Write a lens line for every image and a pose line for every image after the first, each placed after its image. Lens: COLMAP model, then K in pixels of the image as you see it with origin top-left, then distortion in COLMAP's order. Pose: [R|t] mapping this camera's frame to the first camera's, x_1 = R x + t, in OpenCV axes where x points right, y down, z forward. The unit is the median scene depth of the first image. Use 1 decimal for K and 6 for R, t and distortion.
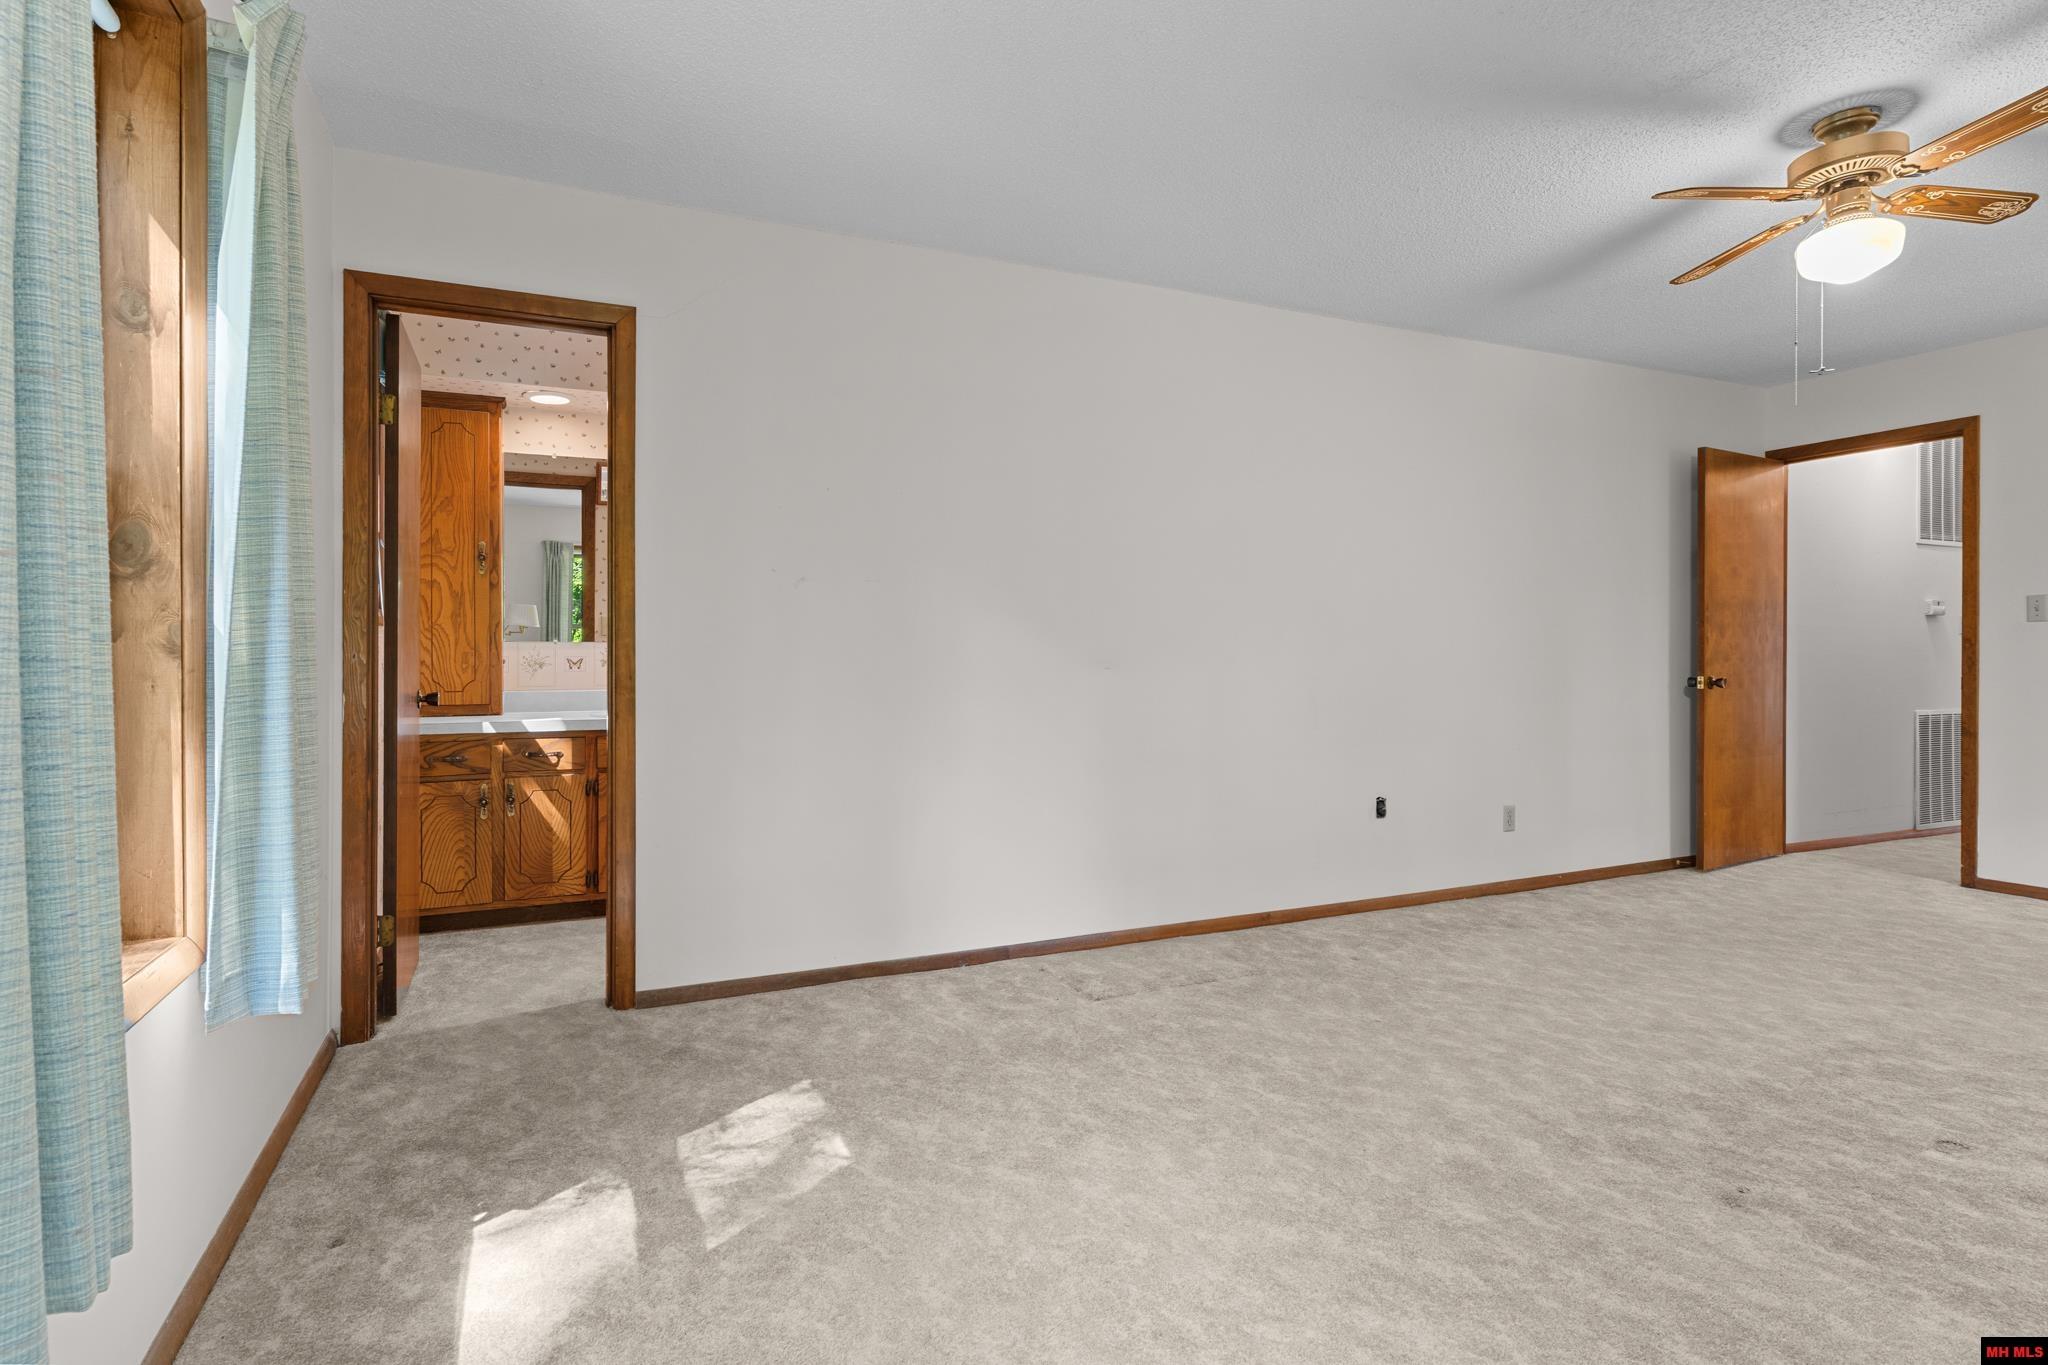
lens RADIAL K [[1030.5, 0, 1024.0], [0, 1030.5, 682.5], [0, 0, 1]] dist [-0.001010, -0.000840]
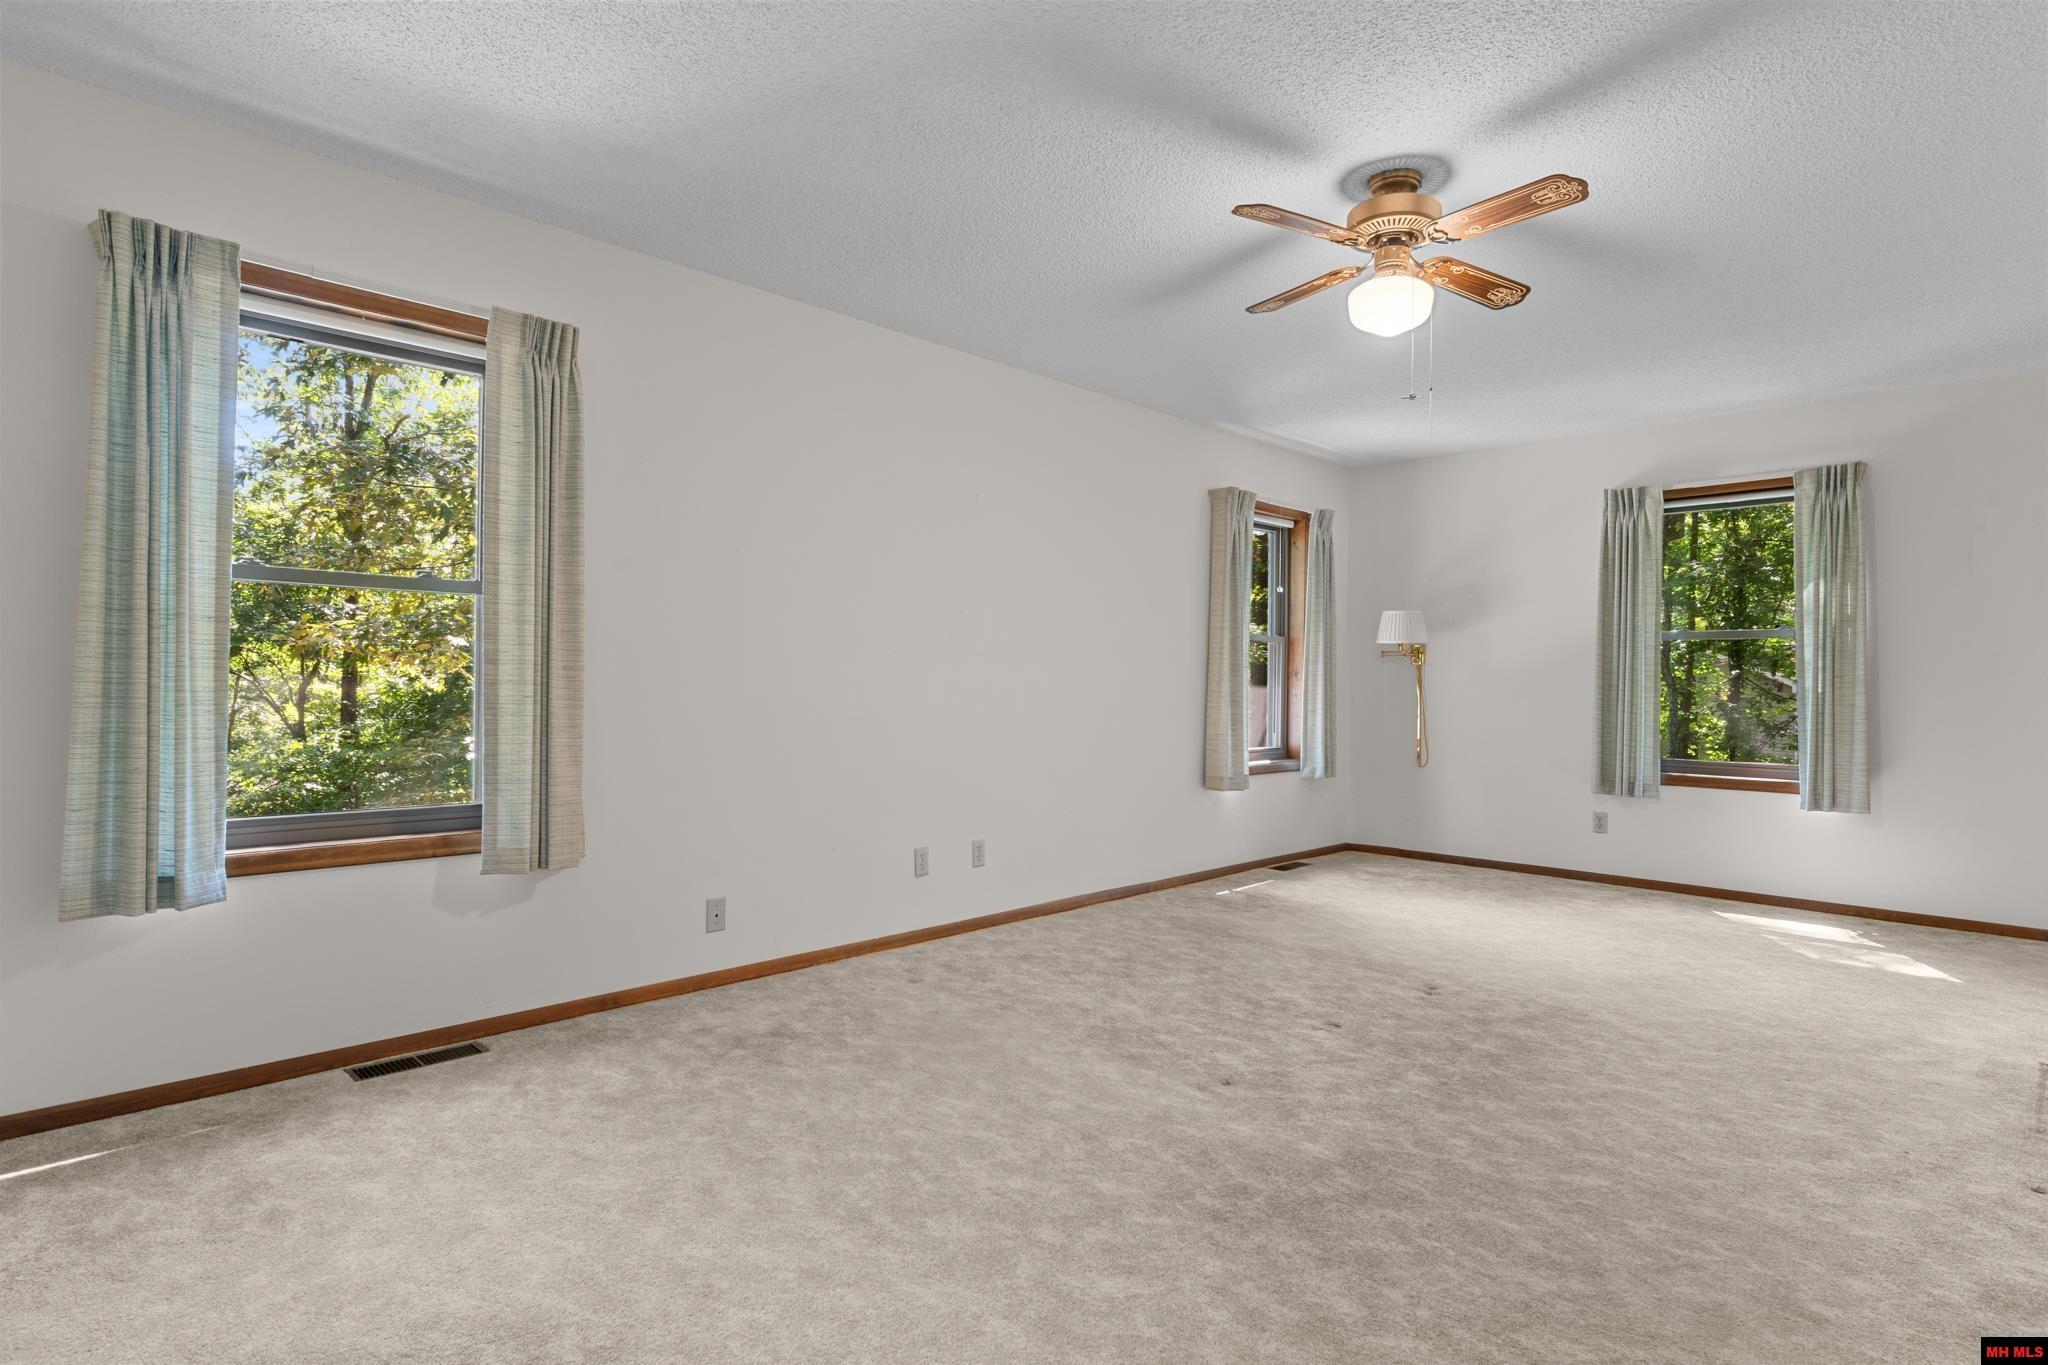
lens RADIAL K [[1045.7, 0, 1024.0], [0, 1045.7, 682.5], [0, 0, 1]] dist [-0.002933, -0.000316]
pose [[-0.938639, -0.004485, -0.344872, 0.859713], [-0.013324, 0.999641, 0.023264, -0.030140], [0.344643, 0.026432, -0.938362, 1.062131]]
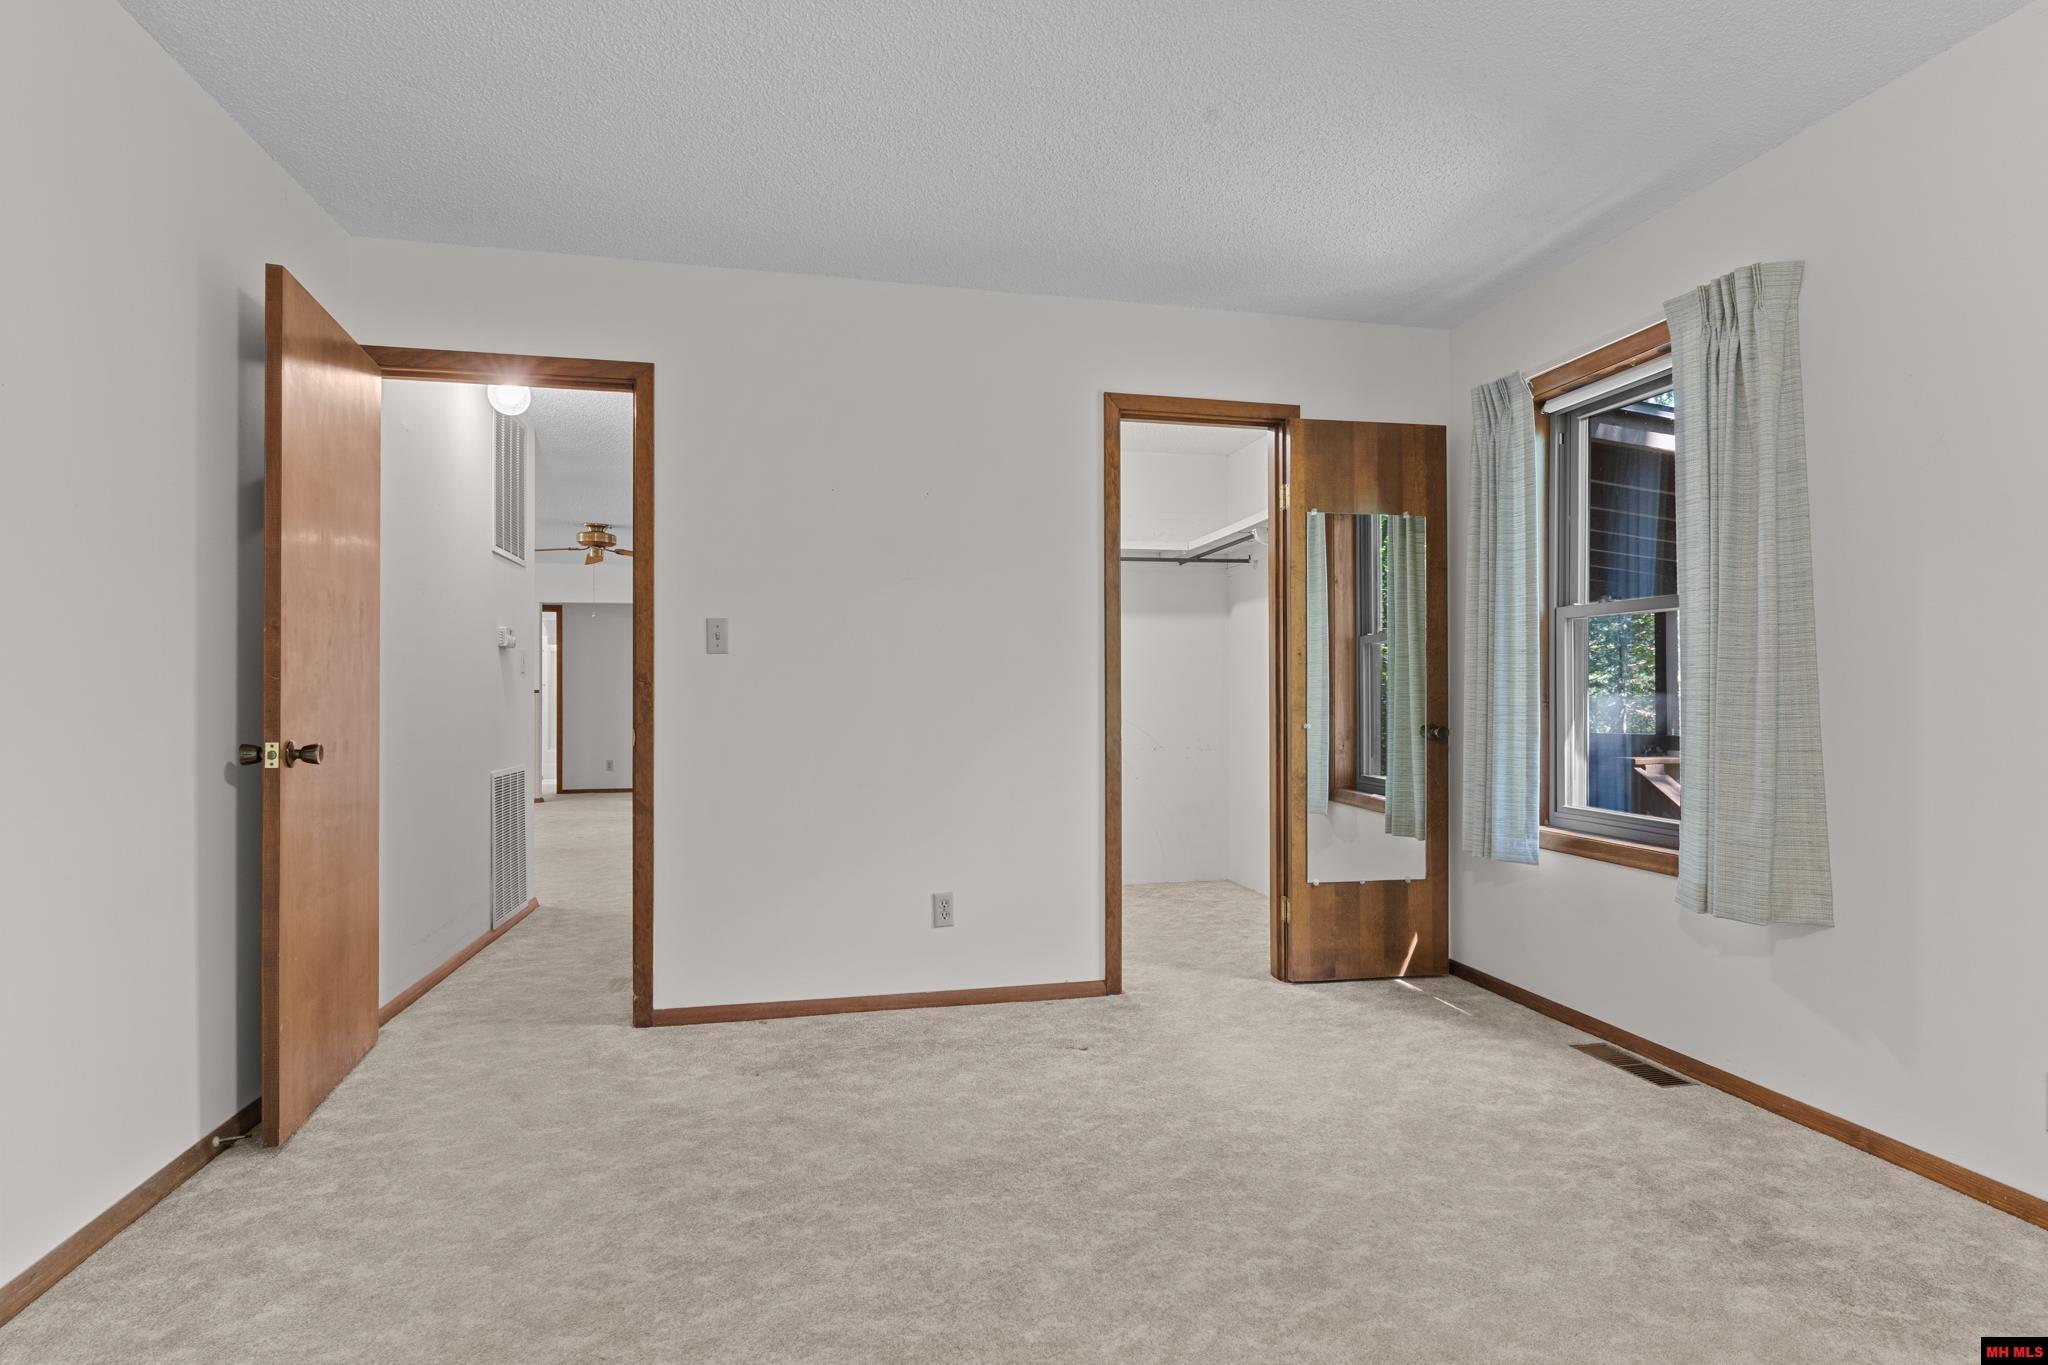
lens RADIAL K [[1030.5, 0, 1024.0], [0, 1030.5, 682.5], [0, 0, 1]] dist [-0.001010, -0.000840]
pose [[0.225506, 0.017163, 0.974091, 0.285375], [0.023368, 0.999462, -0.023020, -0.014905], [-0.973962, 0.027954, 0.224984, 0.582919]]
